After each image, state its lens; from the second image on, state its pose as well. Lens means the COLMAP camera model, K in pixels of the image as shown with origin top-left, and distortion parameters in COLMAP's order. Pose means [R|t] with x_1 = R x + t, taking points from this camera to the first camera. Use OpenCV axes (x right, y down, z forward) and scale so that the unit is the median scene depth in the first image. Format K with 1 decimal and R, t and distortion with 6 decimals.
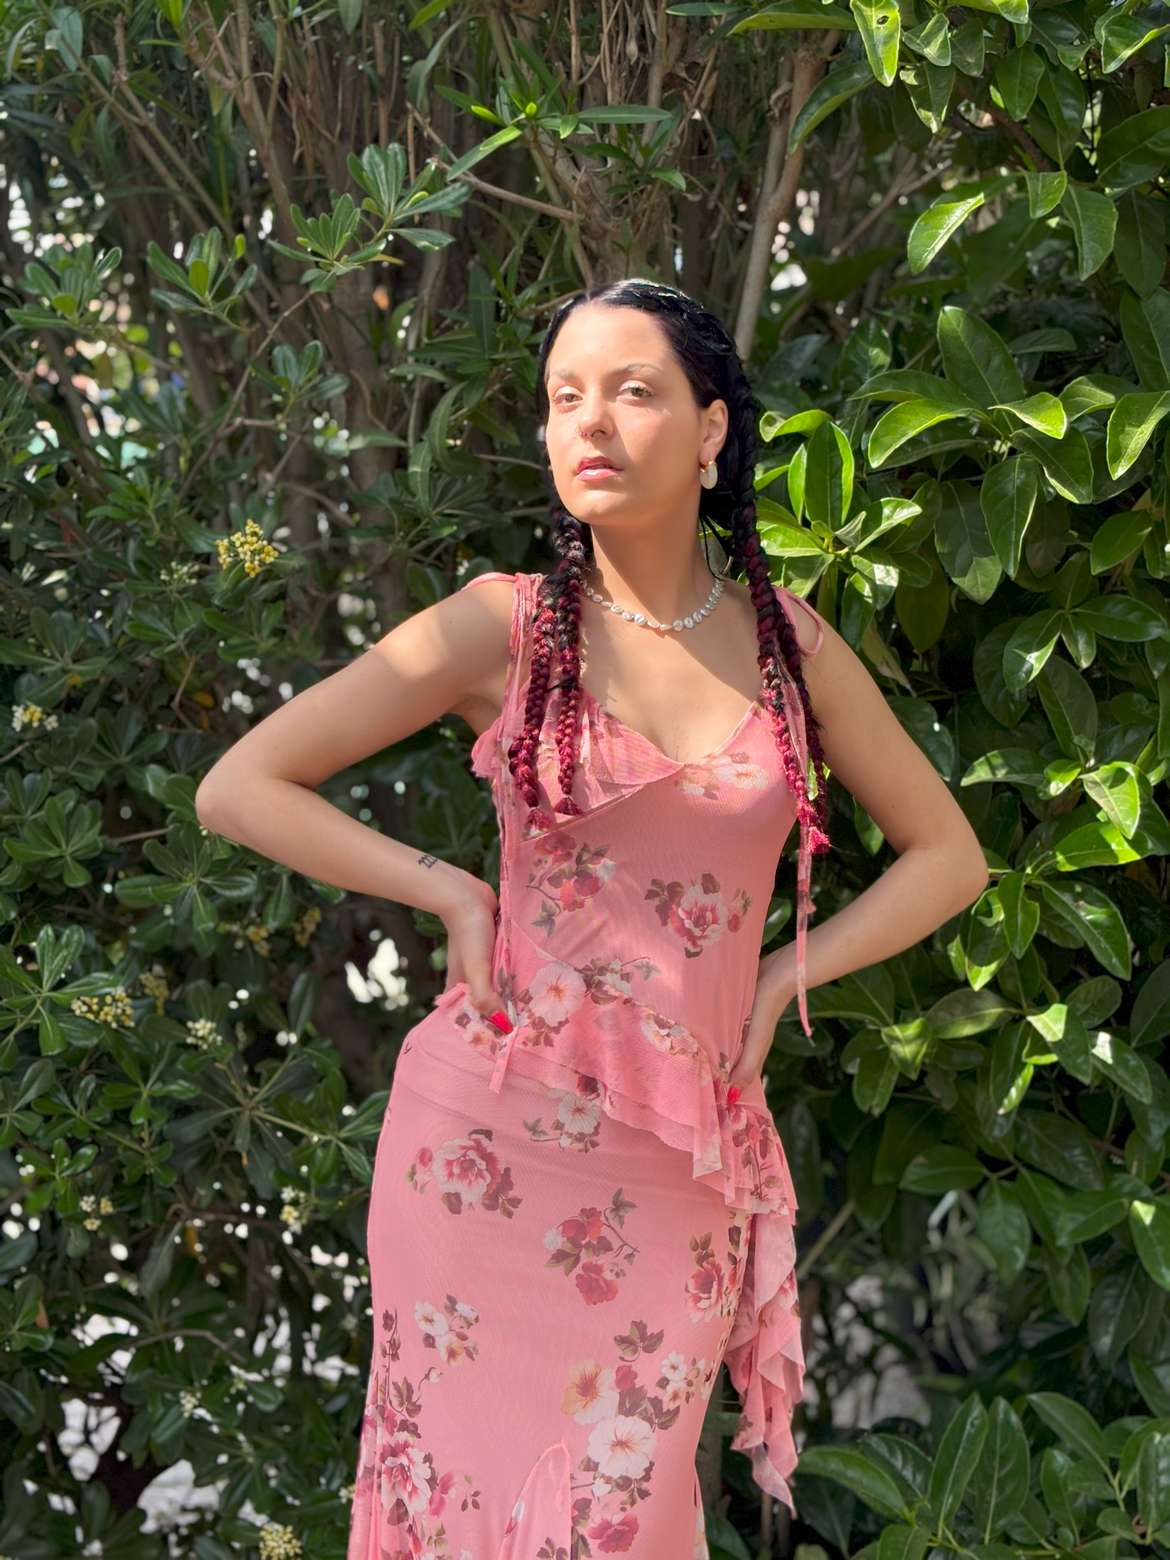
lens RADIAL K [[2384.3, 0, 585.0], [0, 2384.3, 780.0], [0, 0, 1]] dist [0.356546, -2.108535]
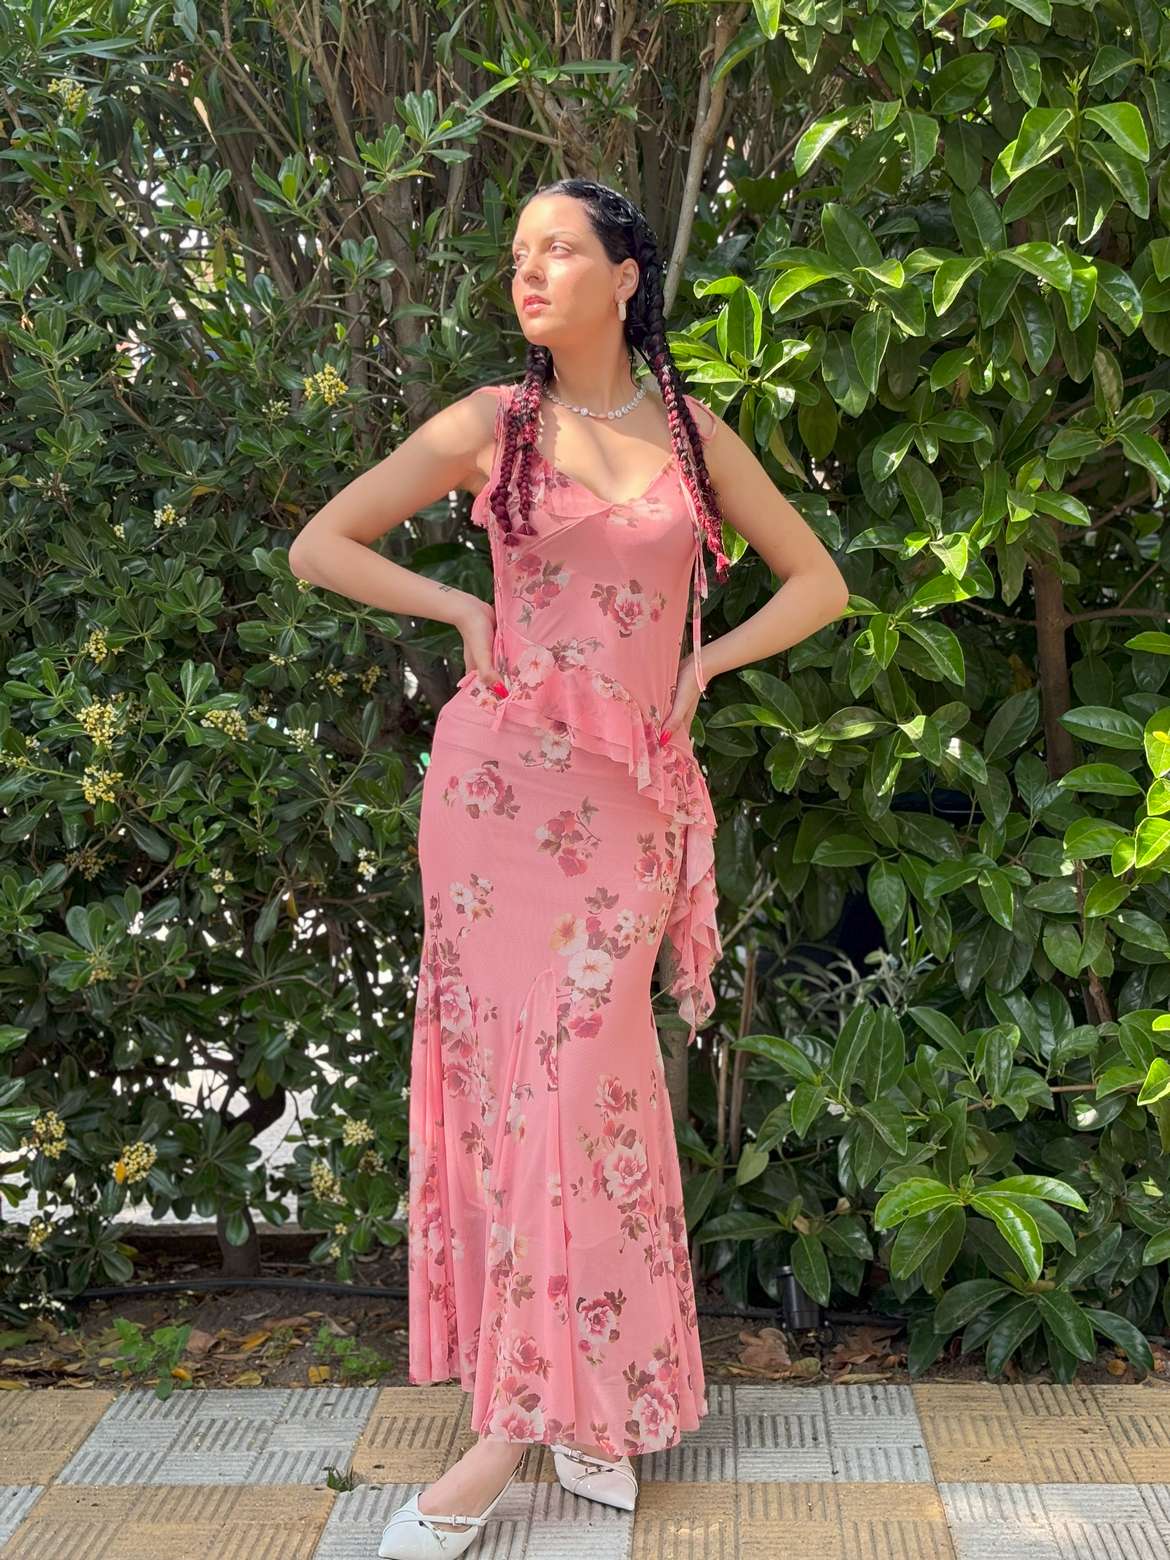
lens RADIAL K [[2307.2, 0, 585.0], [0, 2307.2, 780.0], [0, 0, 1]] dist [0.035157, -0.094126]
pose [[0.999719, -0.011351, -0.020823, 0.034513], [0.011663, 0.999821, 0.014890, 0.113307], [0.020651, -0.015128, 0.999672, -0.330289]]
